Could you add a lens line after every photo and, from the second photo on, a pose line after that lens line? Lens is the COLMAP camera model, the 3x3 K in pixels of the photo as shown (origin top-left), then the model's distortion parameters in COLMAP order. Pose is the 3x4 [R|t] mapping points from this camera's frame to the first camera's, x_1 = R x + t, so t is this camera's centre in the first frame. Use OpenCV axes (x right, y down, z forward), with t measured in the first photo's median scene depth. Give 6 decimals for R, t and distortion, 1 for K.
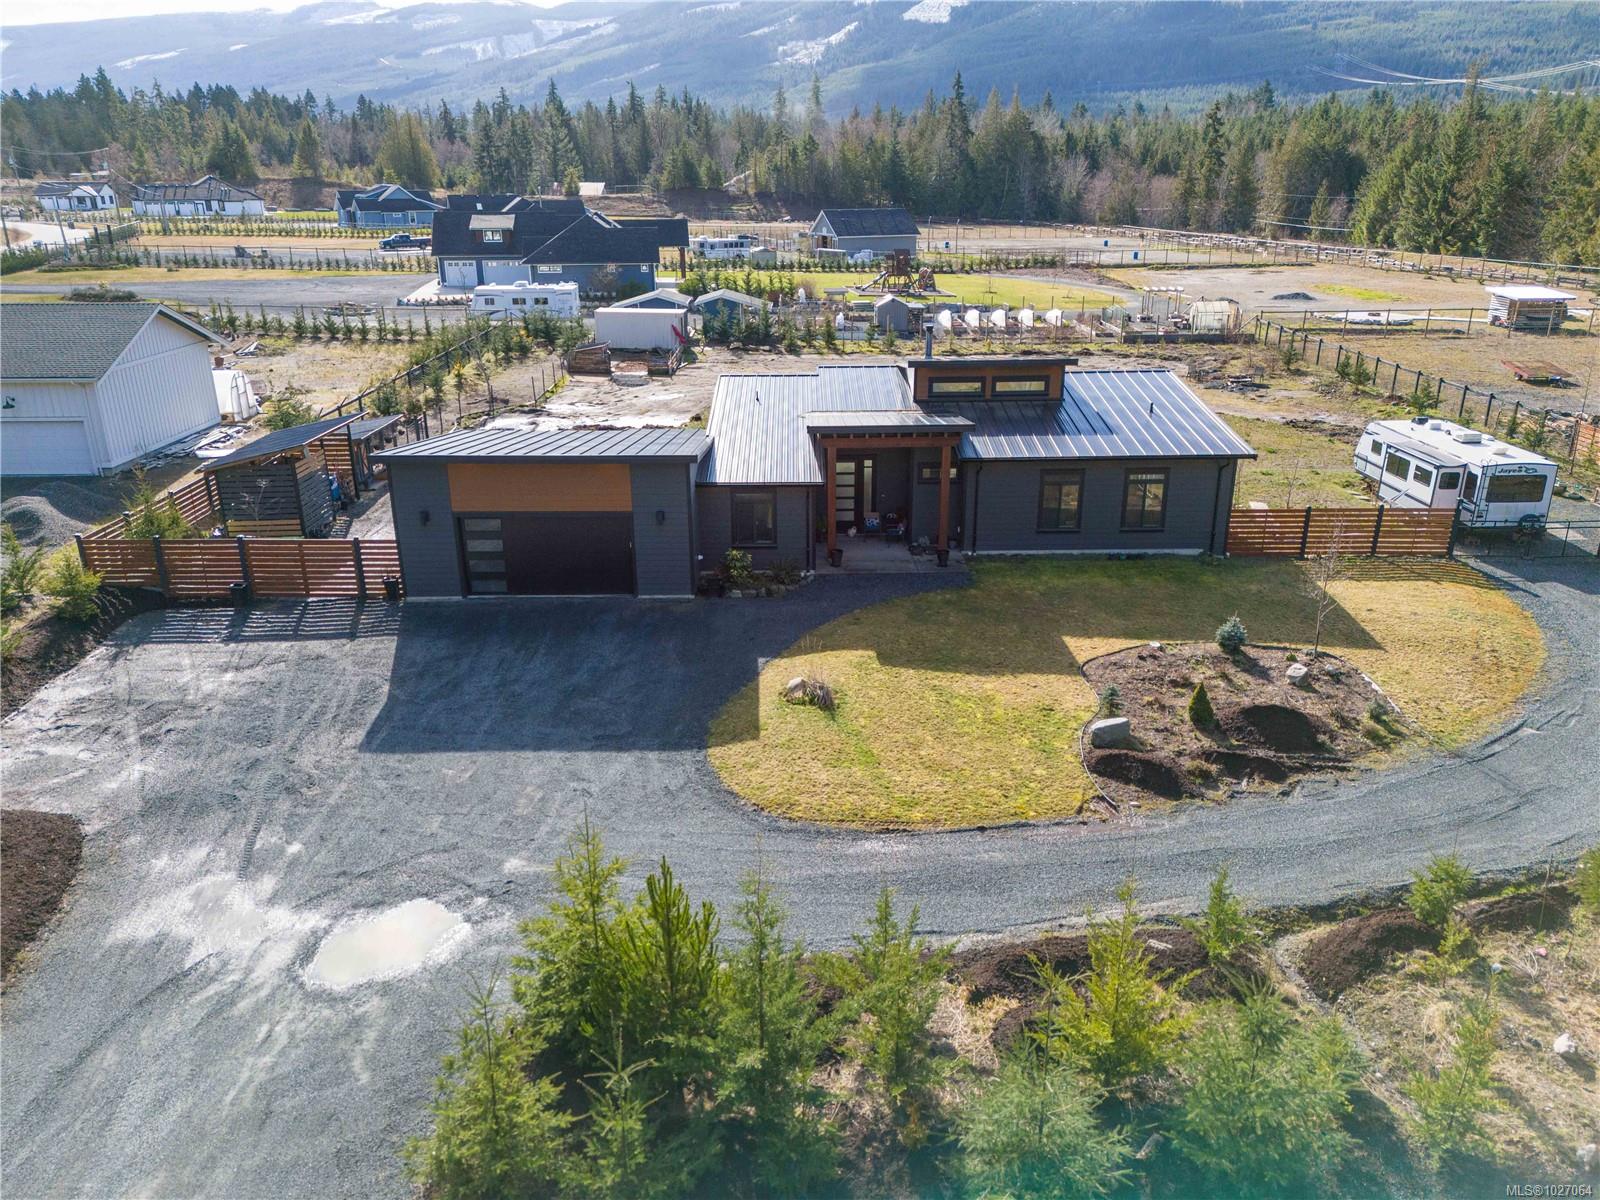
lens RADIAL K [[1178.0, 0, 806.2], [0, 1178.0, 598.1], [0, 0, 1]] dist [0.090540, -0.078917]
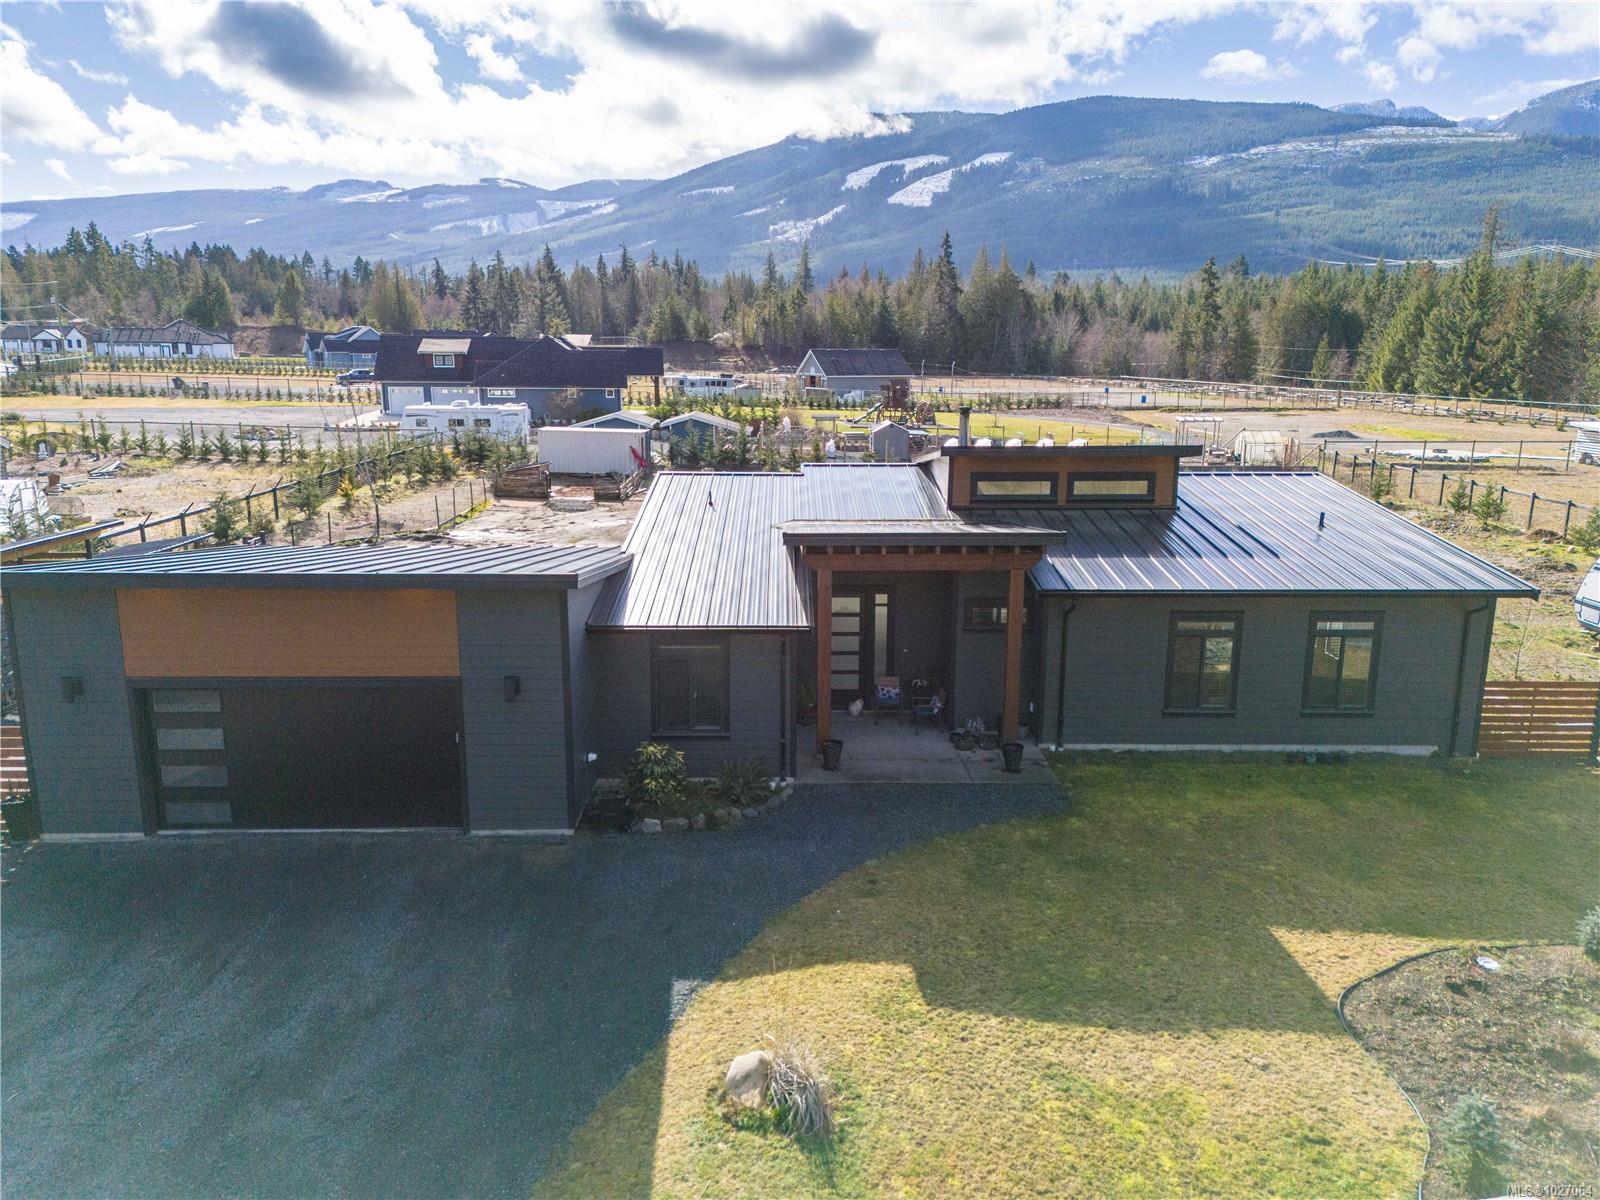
lens RADIAL K [[1178.0, 0, 806.2], [0, 1178.0, 598.1], [0, 0, 1]] dist [0.090540, -0.078917]
pose [[0.999904, 0.008338, 0.011108, 0.002599], [-0.006826, 0.991510, -0.129855, -0.015880], [-0.012096, 0.129766, 0.991471, 0.181015]]
